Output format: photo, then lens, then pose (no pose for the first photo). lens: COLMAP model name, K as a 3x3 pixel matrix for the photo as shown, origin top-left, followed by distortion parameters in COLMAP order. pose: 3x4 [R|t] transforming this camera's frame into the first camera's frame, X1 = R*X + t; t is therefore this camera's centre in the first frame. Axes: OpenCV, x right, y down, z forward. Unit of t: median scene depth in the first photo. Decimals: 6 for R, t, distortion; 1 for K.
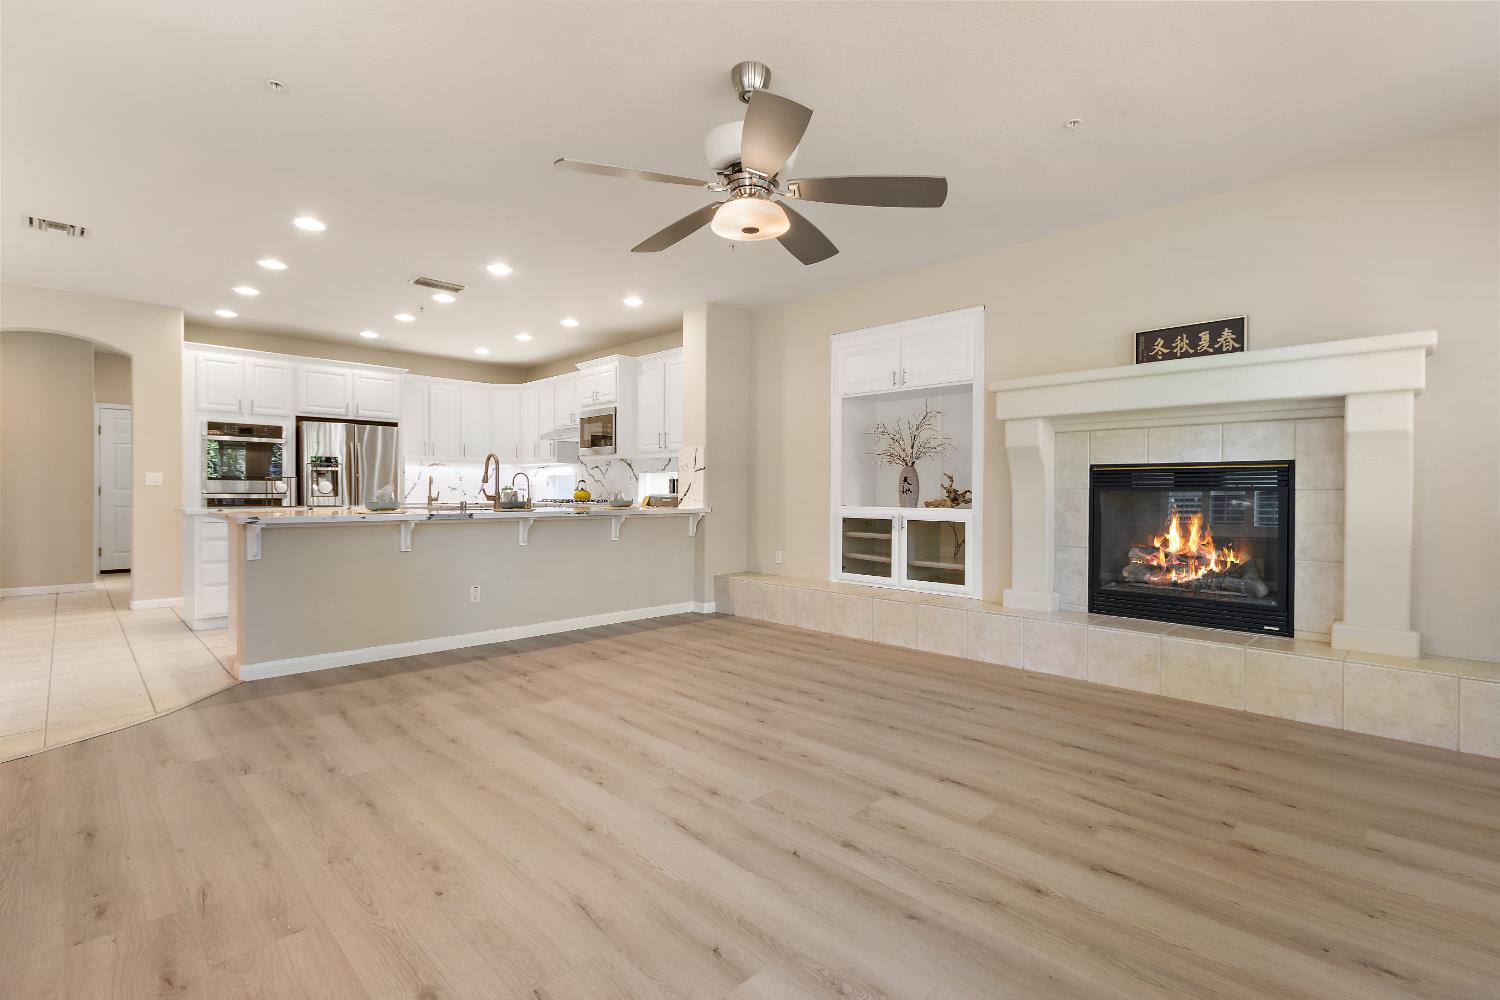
lens RADIAL K [[680.2, 0, 750.0], [0, 680.2, 494.2], [0, 0, 1]] dist [0.002778, -0.000461]
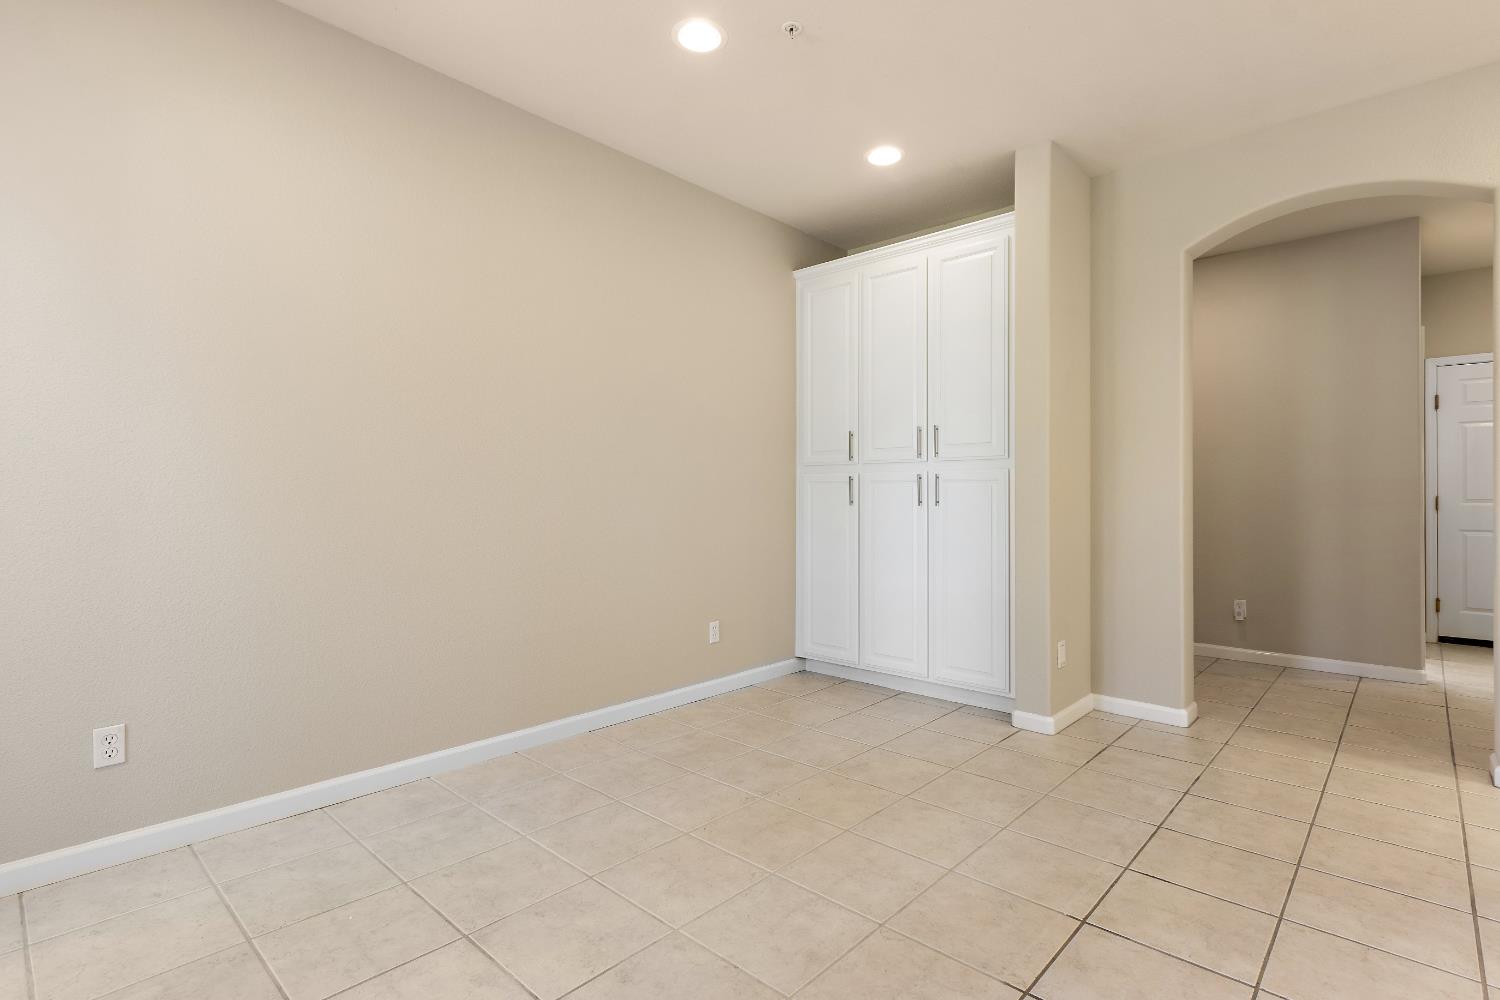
lens RADIAL K [[721.0, 0, 757.3], [0, 721.0, 503.9], [0, 0, 1]] dist [0.004196, 0.000803]
pose [[0.037242, -0.000055, -0.999306, -0.534605], [-0.005226, 0.999986, -0.000250, -0.003056], [0.999293, 0.005232, 0.037241, 0.593943]]
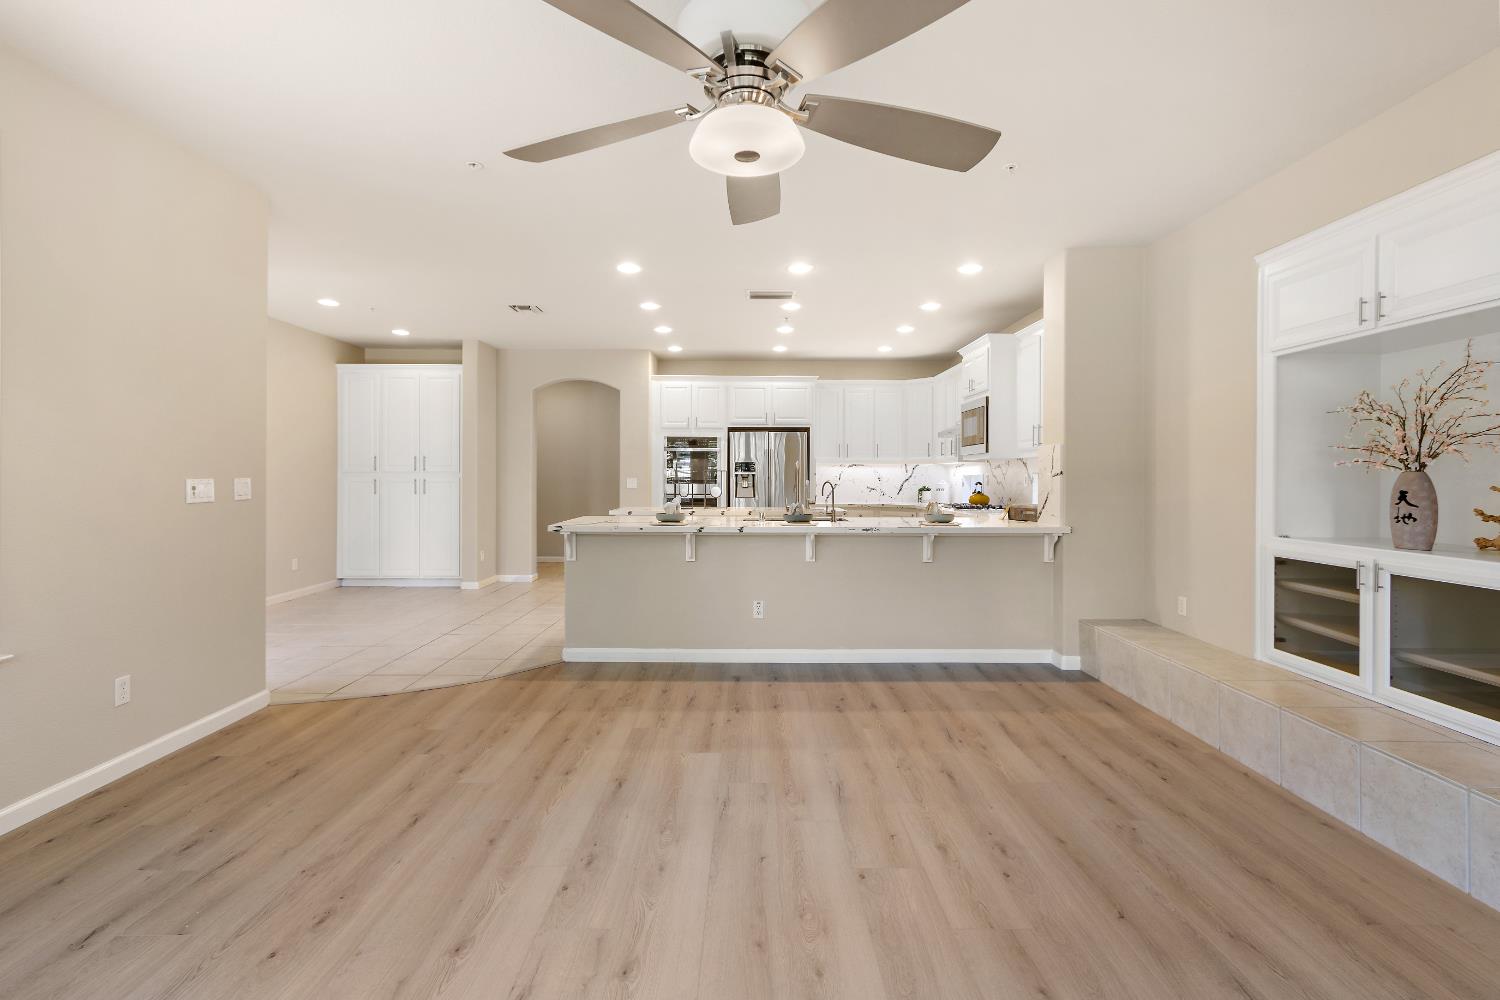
lens RADIAL K [[687.6, 0, 754.4], [0, 687.6, 474.9], [0, 0, 1]] dist [0.003047, 0.000162]
pose [[0.713881, -0.003519, -0.700258, 0.245184], [-0.003991, 0.999951, -0.009093, -0.031492], [0.700256, 0.009285, 0.713832, 0.260058]]
